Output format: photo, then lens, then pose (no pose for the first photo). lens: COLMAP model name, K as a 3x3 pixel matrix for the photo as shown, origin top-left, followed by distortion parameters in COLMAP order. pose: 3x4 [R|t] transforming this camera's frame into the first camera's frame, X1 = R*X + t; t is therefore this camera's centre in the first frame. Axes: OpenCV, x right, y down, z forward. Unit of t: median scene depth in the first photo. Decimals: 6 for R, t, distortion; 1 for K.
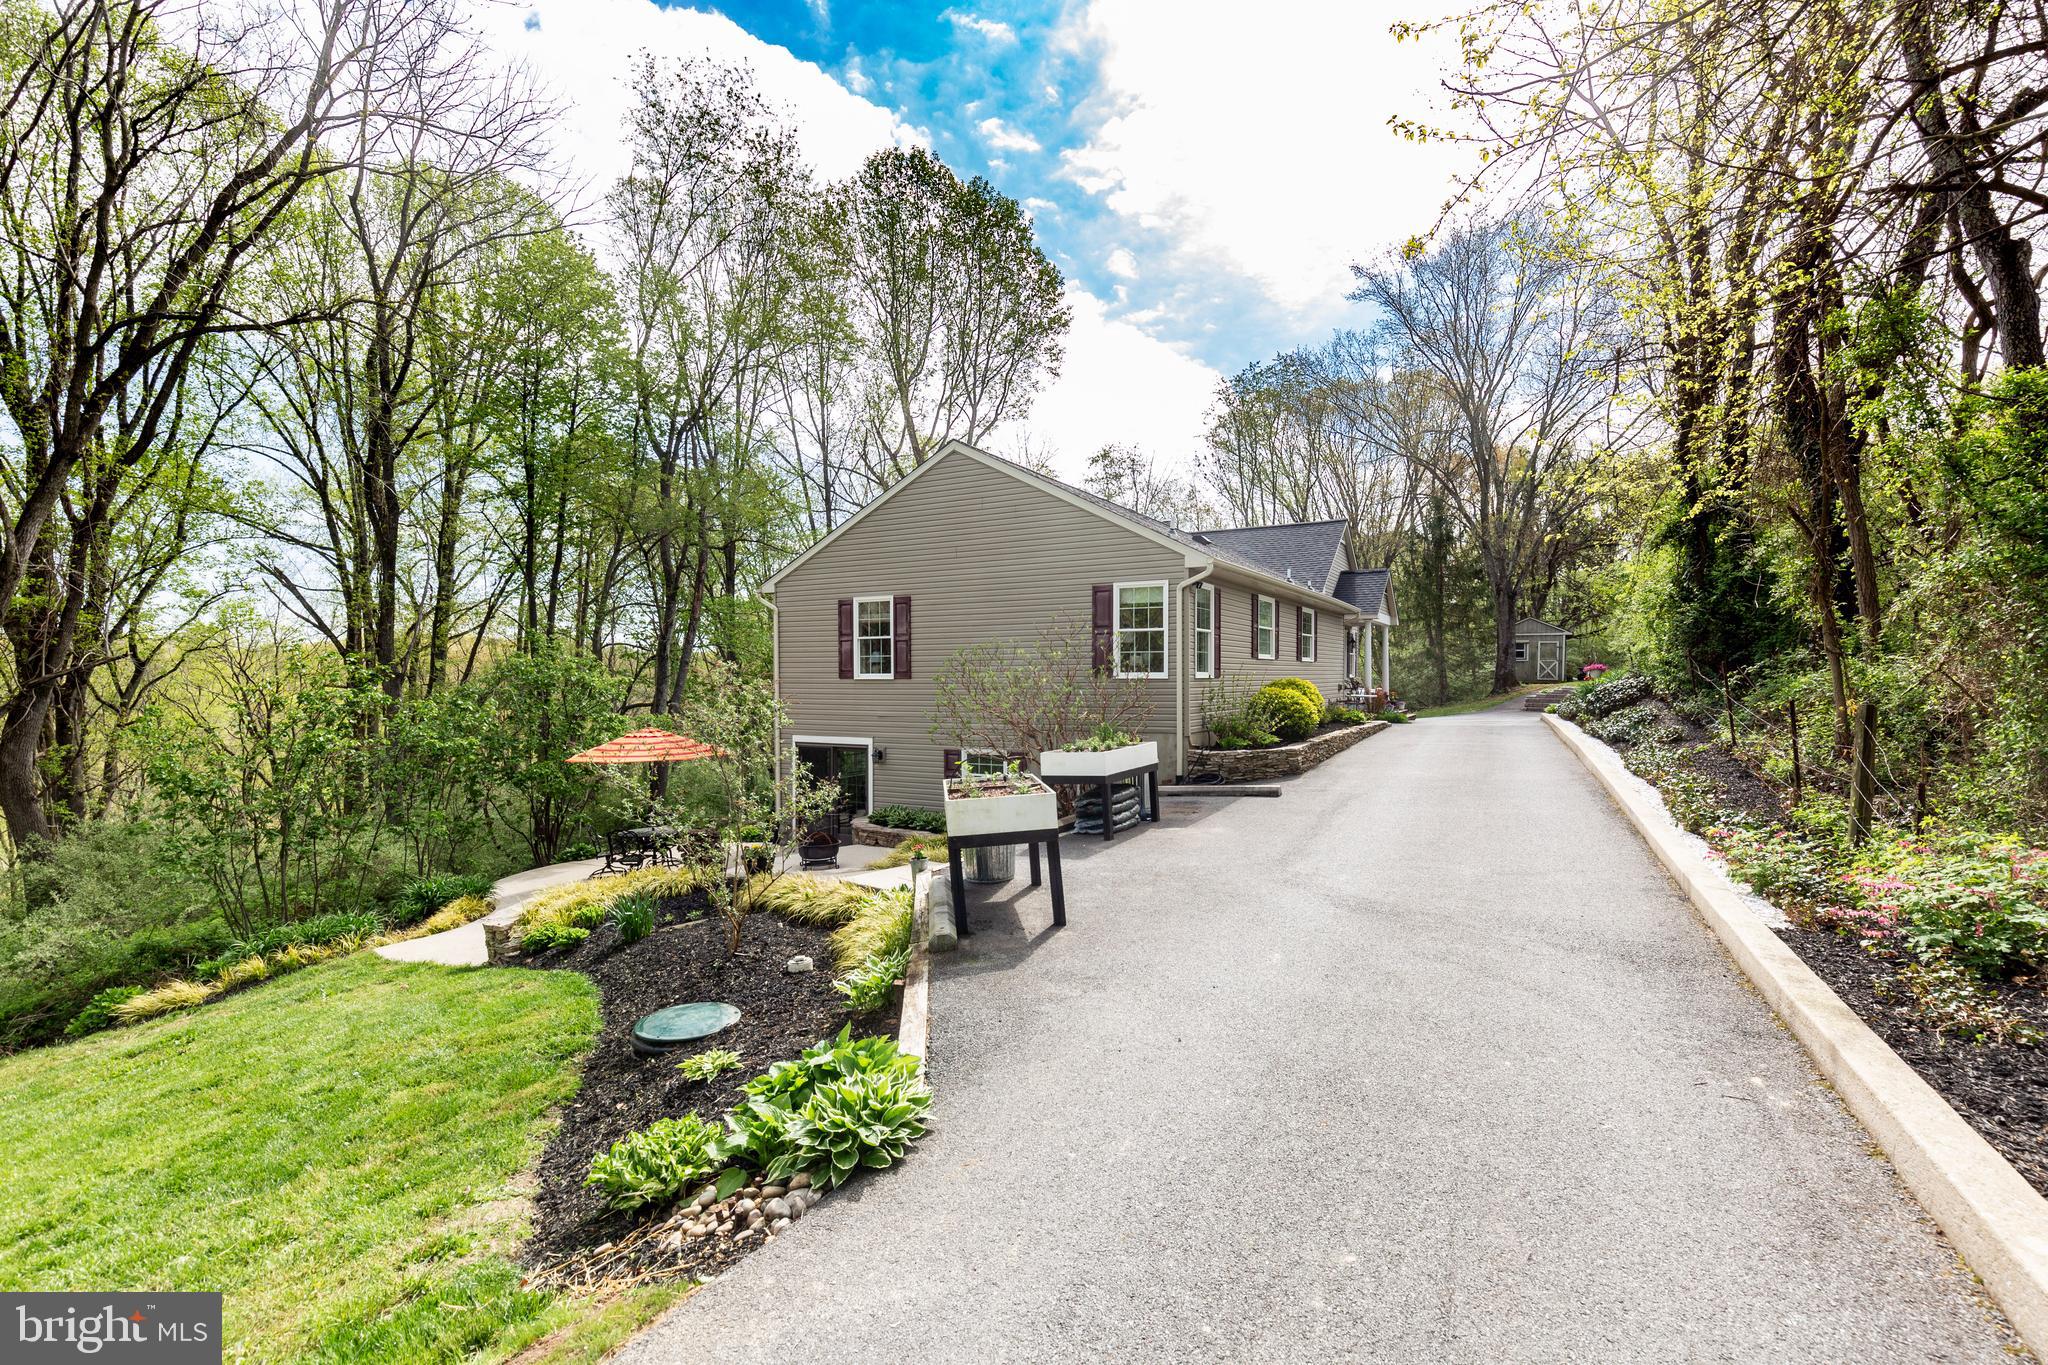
lens RADIAL K [[927.1, 0, 1034.3], [0, 927.1, 690.9], [0, 0, 1]] dist [0.012072, -0.002916]
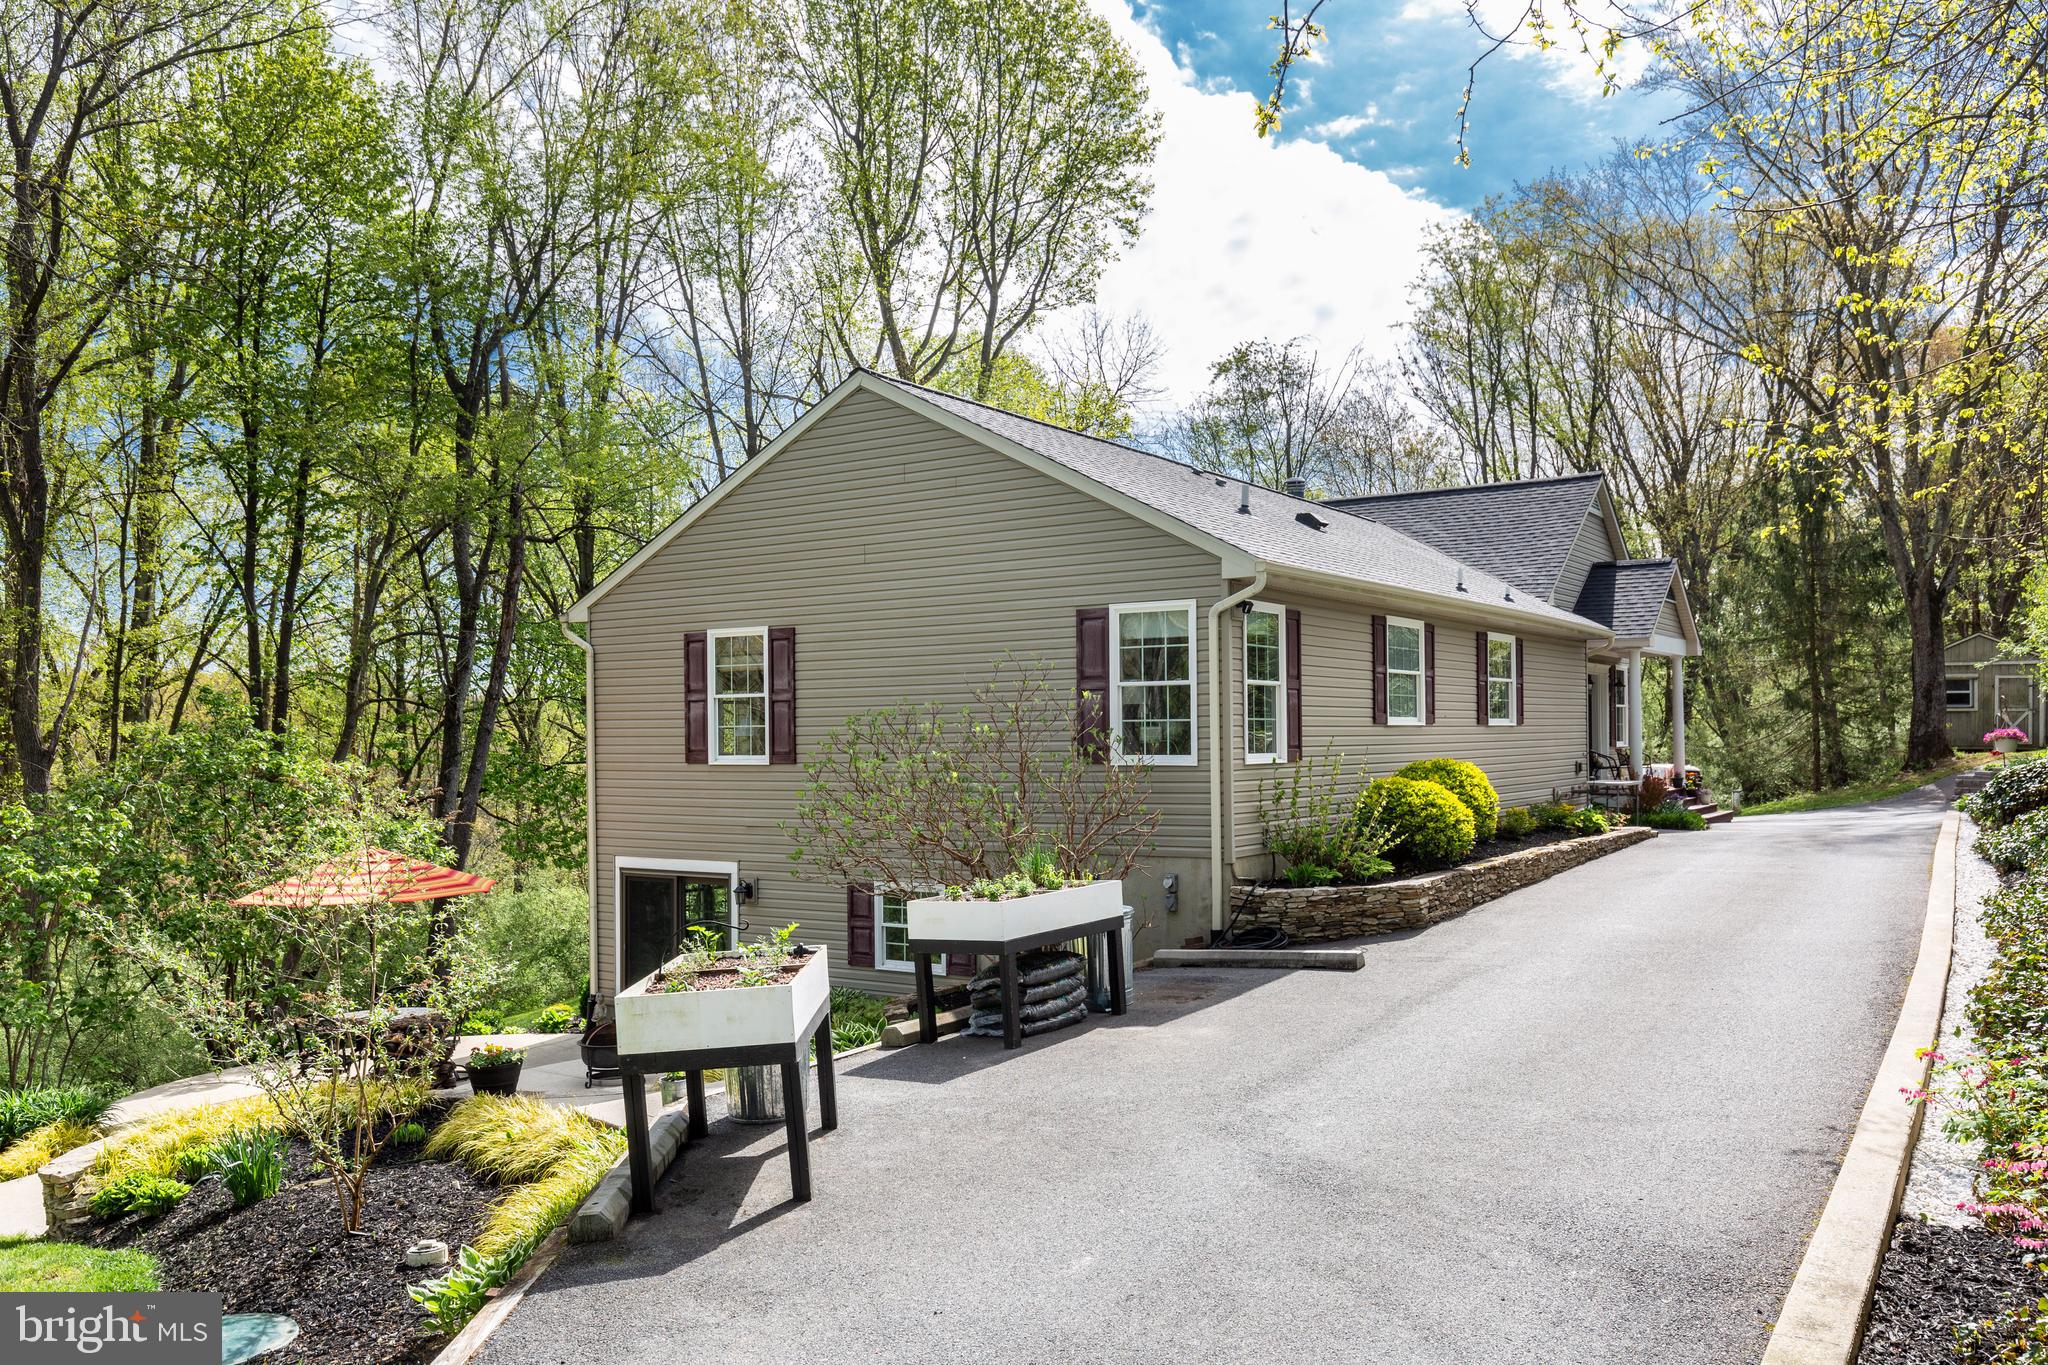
lens RADIAL K [[1596.9, 0, 1035.8], [0, 1596.9, 721.1], [0, 0, 1]] dist [0.009579, -0.002067]
pose [[0.996929, -0.007479, -0.077955, 0.116767], [0.005632, 0.999699, -0.023880, -0.017370], [0.078110, 0.023368, 0.996671, -0.024410]]
